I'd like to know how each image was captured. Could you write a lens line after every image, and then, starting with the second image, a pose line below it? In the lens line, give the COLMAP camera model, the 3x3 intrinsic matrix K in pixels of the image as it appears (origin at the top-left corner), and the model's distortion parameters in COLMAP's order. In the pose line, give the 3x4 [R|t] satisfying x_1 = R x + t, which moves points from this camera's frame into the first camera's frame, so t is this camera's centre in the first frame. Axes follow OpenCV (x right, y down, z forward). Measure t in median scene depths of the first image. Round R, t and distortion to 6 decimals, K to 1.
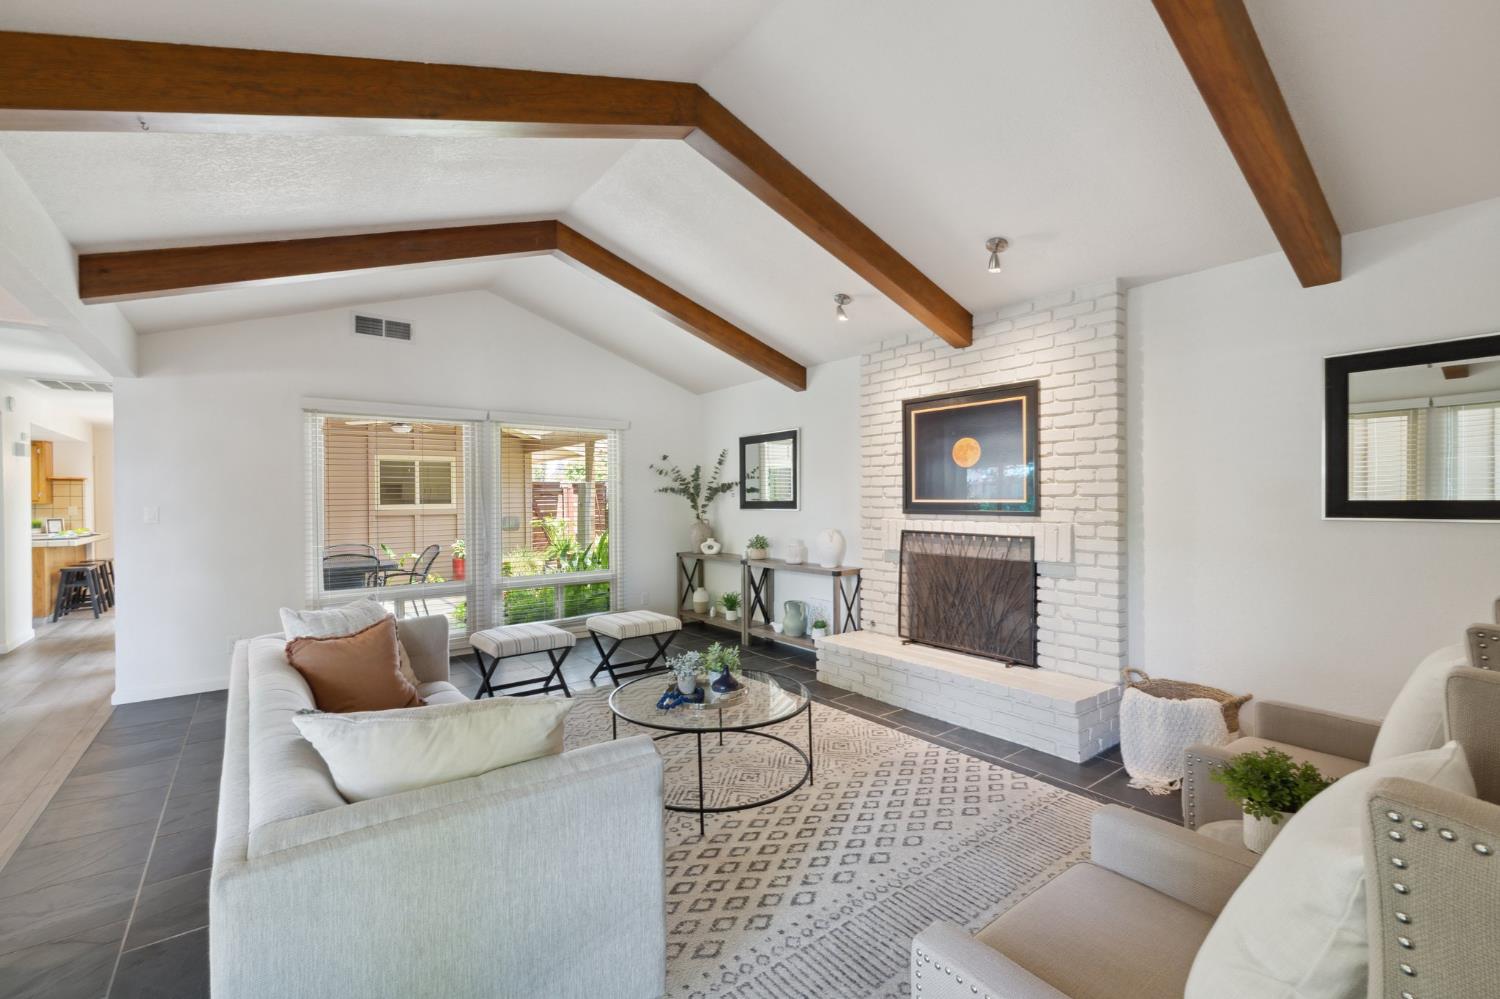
lens RADIAL K [[640.1, 0, 753.1], [0, 640.1, 501.4], [0, 0, 1]] dist [0.001041, -0.000556]
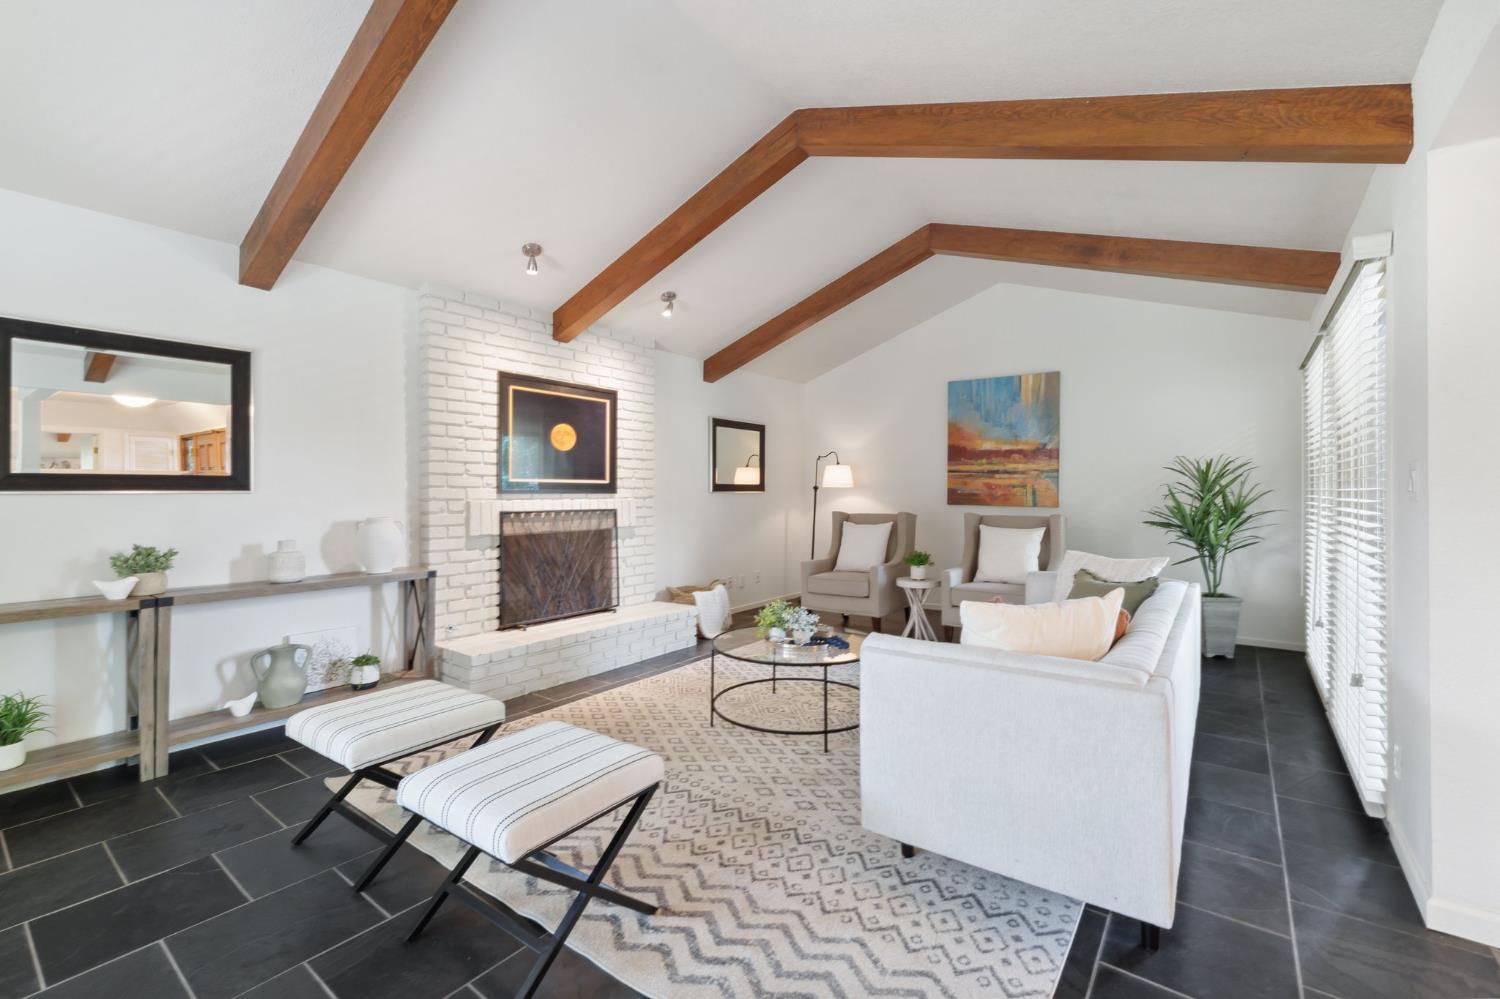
lens RADIAL K [[640.1, 0, 747.1], [0, 640.1, 487.3], [0, 0, 1]] dist [0.001041, -0.000556]
pose [[-0.255091, 0.014214, 0.966813, -0.737284], [0.005680, 0.999897, -0.013202, 0.023788], [-0.966900, 0.002124, -0.255145, 0.878026]]
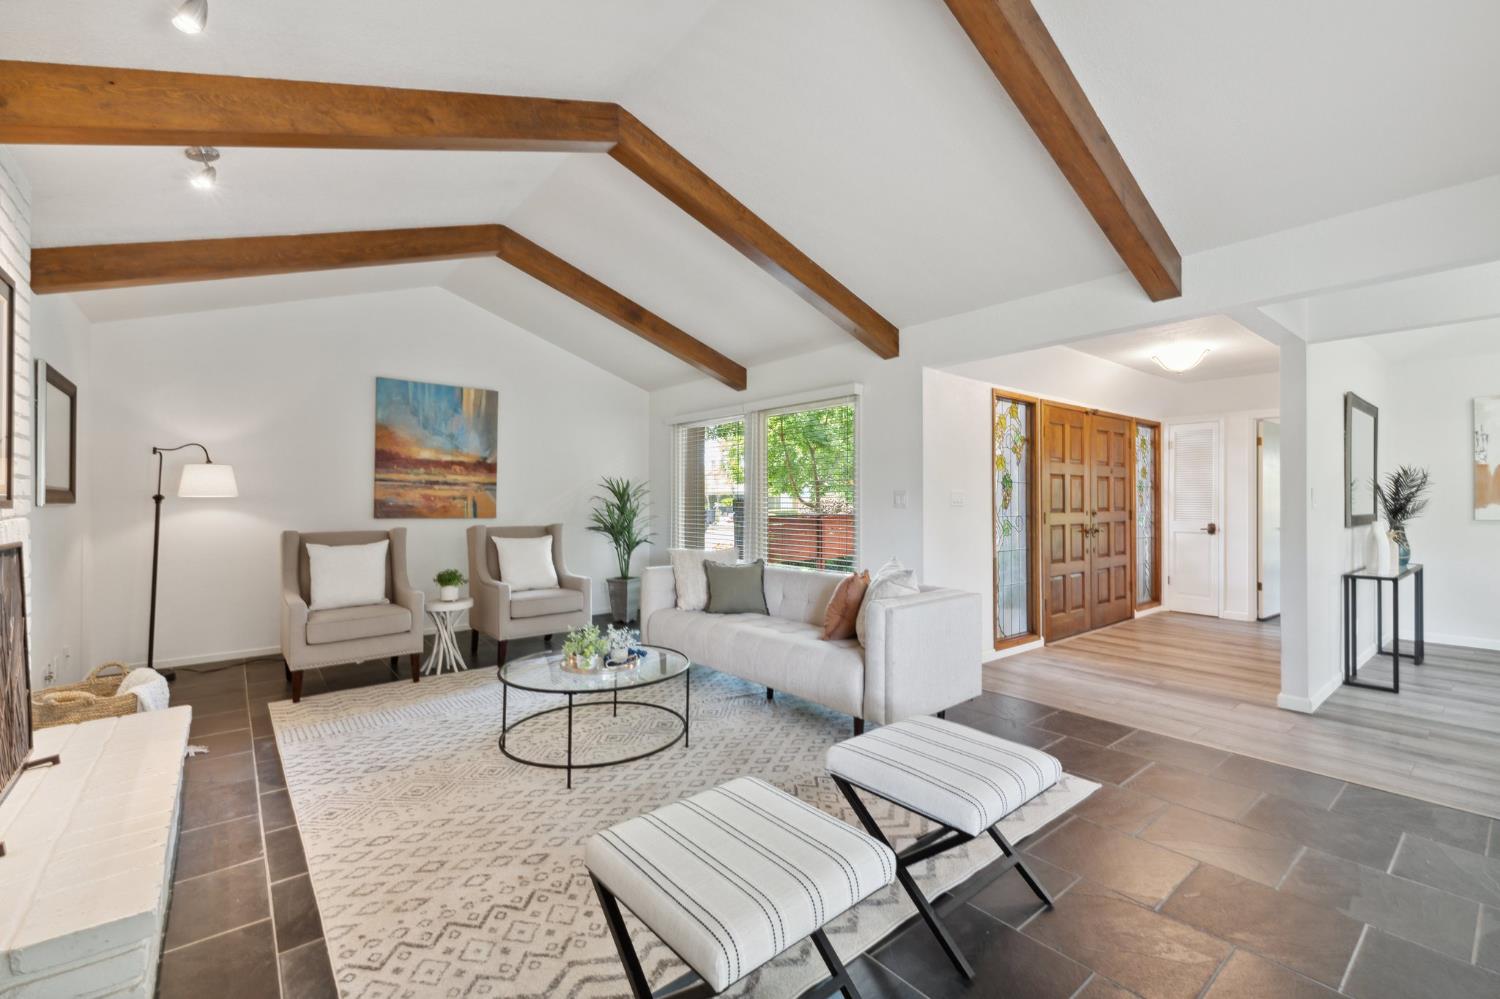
lens RADIAL K [[640.1, 0, 757.3], [0, 640.1, 504.3], [0, 0, 1]] dist [0.001041, -0.000556]
pose [[-0.999423, 0.007140, -0.033219, -0.193068], [0.006861, 0.999940, 0.008493, 0.013992], [0.033278, 0.008260, -0.999412, 1.325723]]
